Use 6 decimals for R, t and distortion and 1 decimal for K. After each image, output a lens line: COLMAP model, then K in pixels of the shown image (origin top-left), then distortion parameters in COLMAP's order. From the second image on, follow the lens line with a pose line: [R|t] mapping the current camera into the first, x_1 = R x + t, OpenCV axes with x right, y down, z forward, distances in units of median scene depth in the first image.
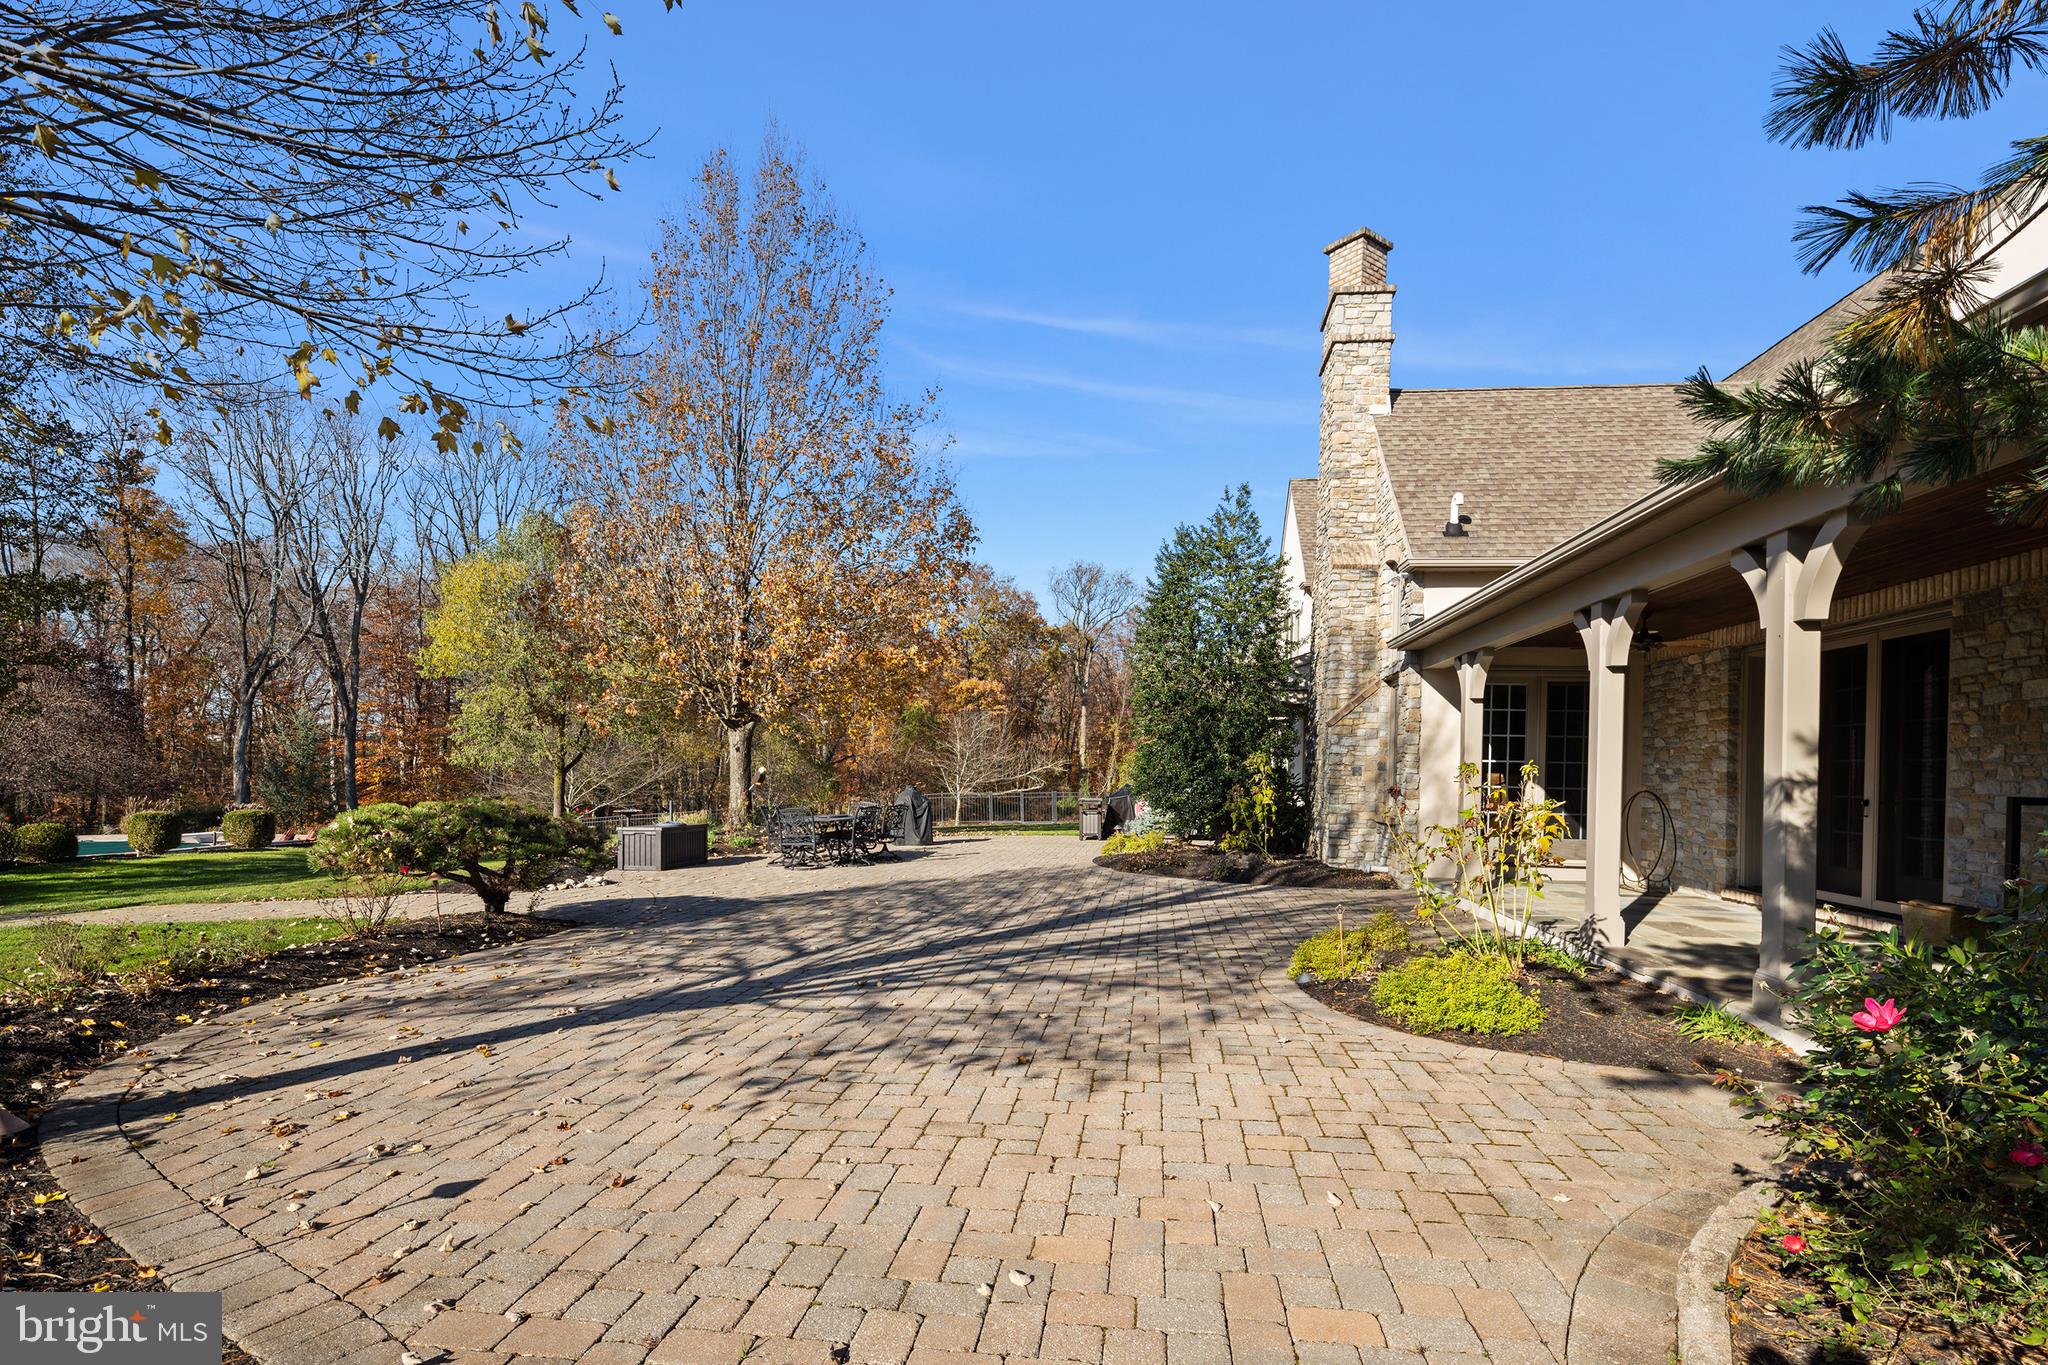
lens RADIAL K [[962.7, 0, 1027.2], [0, 962.7, 815.8], [0, 0, 1]] dist [0.001539, 0.000165]
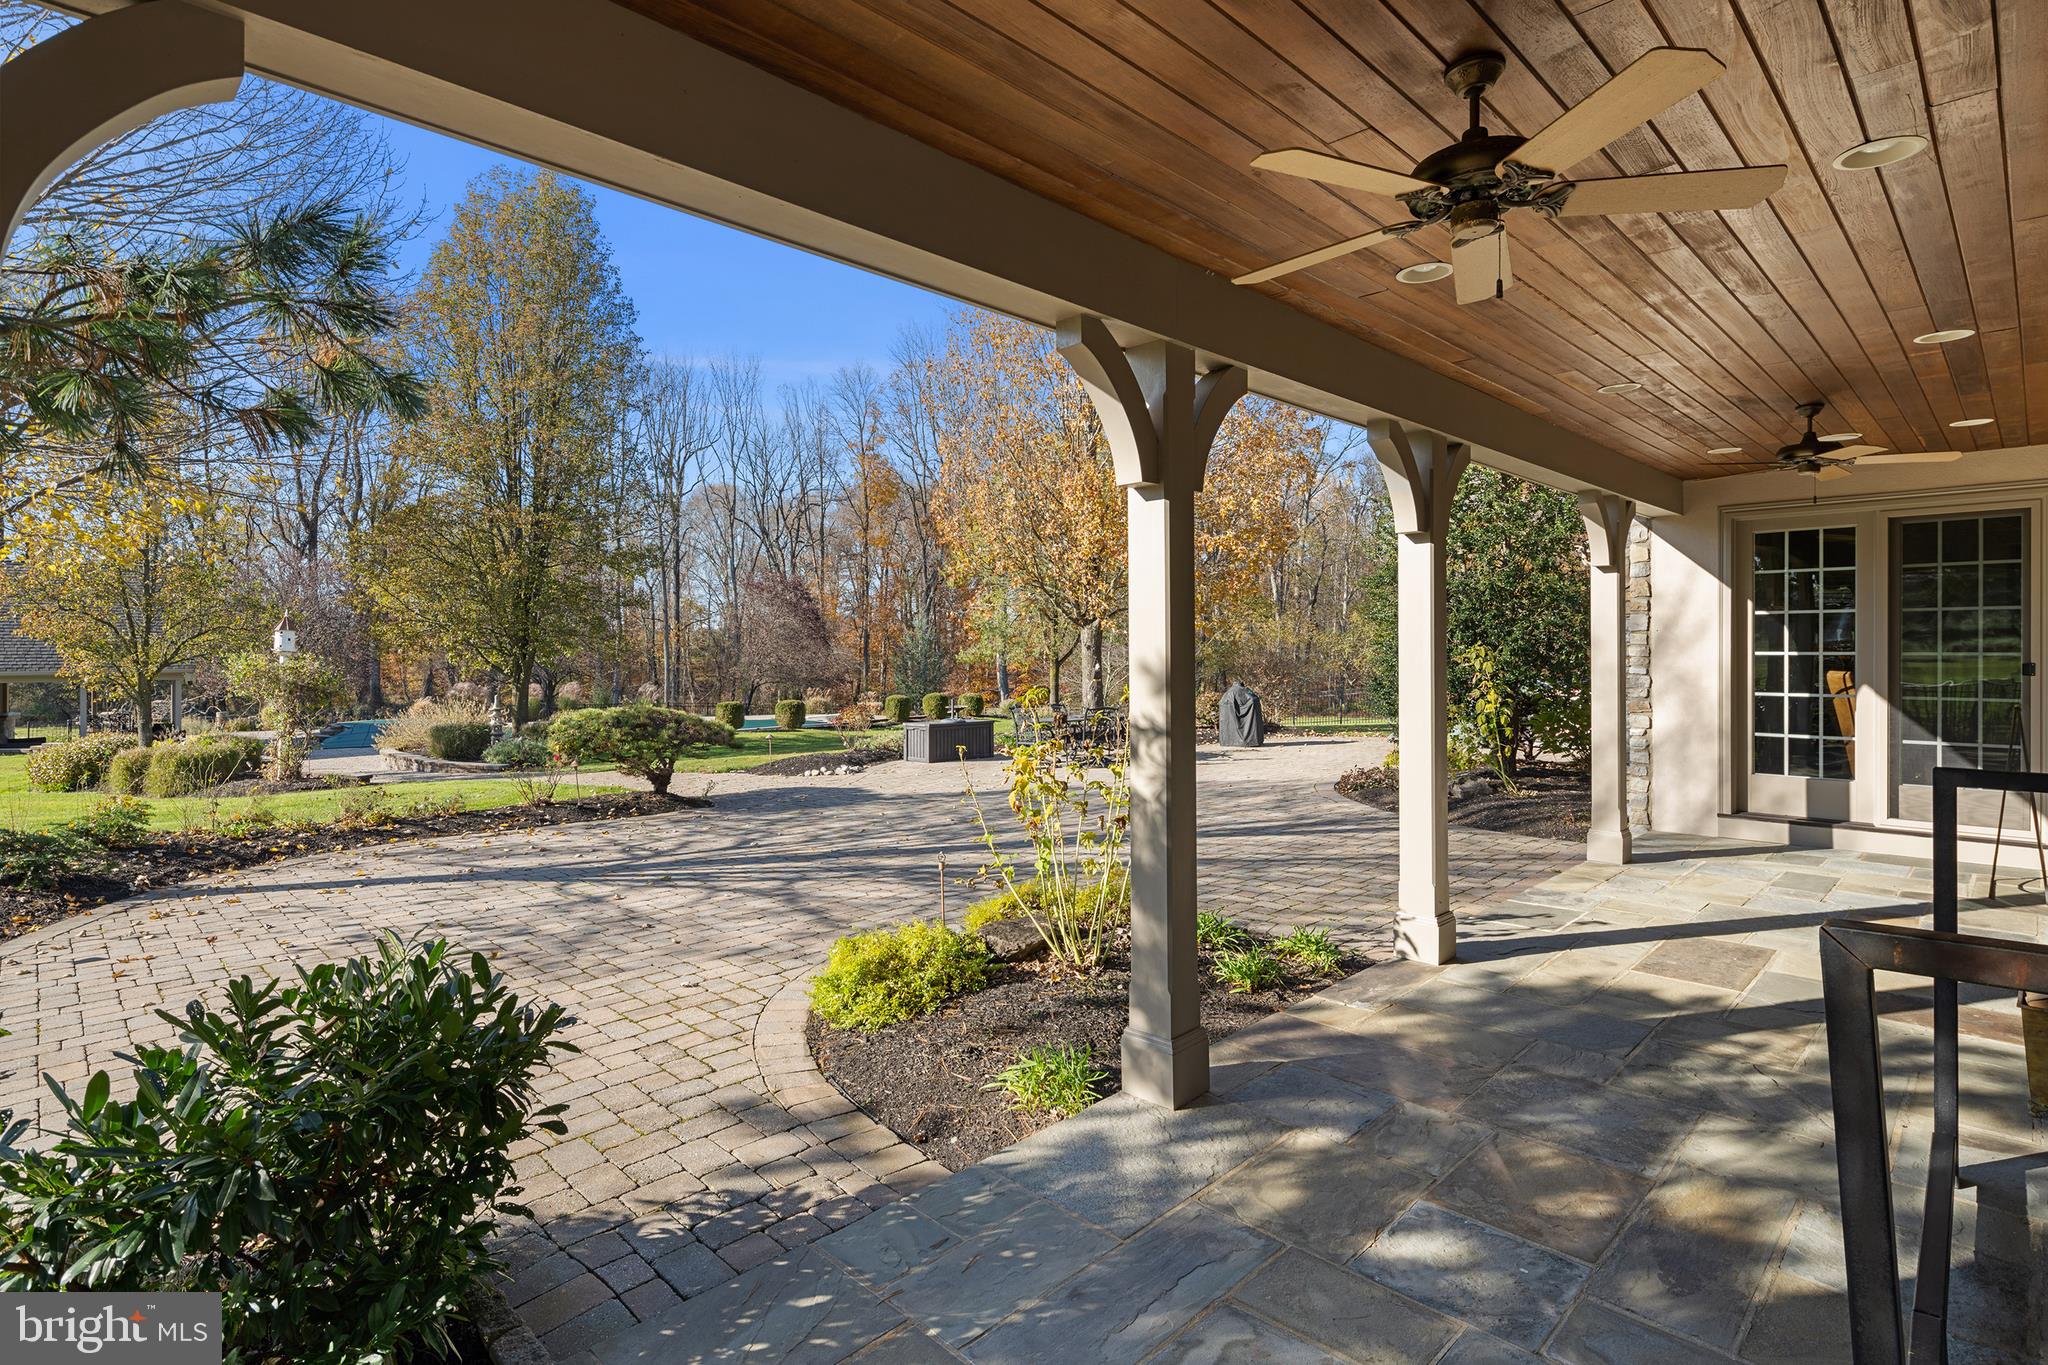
lens RADIAL K [[1003.2, 0, 1024.0], [0, 1003.2, 682.5], [0, 0, 1]] dist [0.002288, 0.000112]
pose [[0.783738, -0.000775, -0.621092, 0.764022], [-0.009638, 0.999864, -0.013410, -0.037688], [0.621017, 0.016496, 0.783623, 0.281140]]
